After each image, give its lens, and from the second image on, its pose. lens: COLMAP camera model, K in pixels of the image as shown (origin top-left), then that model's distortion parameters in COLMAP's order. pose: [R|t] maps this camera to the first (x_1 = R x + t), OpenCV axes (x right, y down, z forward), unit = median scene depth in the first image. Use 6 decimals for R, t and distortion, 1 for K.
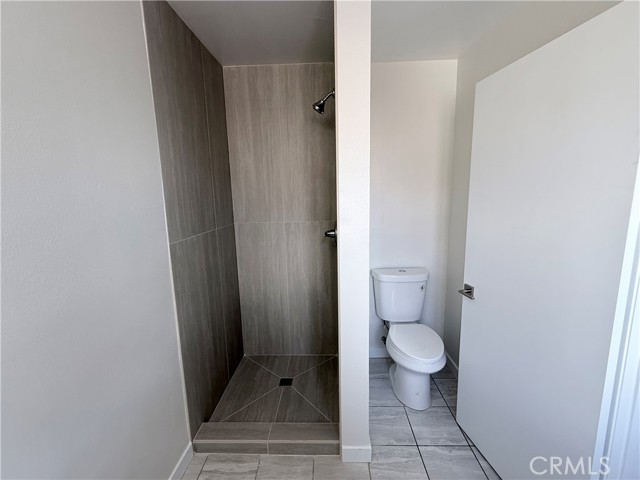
lens RADIAL K [[283.9, 0, 319.8], [0, 283.9, 239.0], [0, 0, 1]] dist [-0.001645, 0.000562]
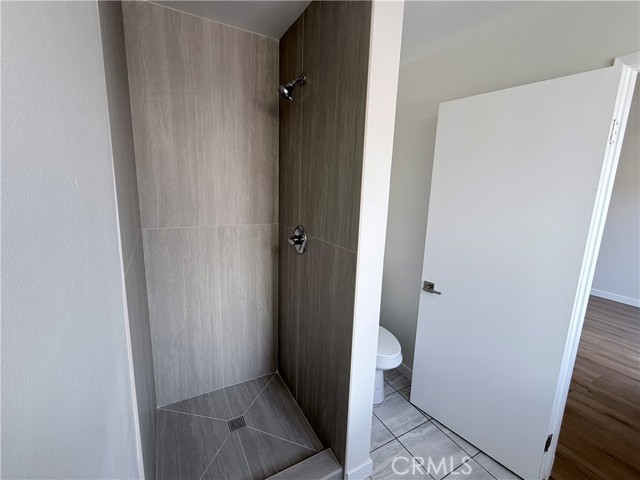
lens RADIAL K [[283.9, 0, 320.2], [0, 283.9, 240.3], [0, 0, 1]] dist [-0.001645, 0.000562]
pose [[0.855625, -0.044327, 0.515695, -0.297941], [0.031052, 0.998928, 0.034344, -0.039467], [-0.516664, -0.013373, 0.856084, 0.180233]]
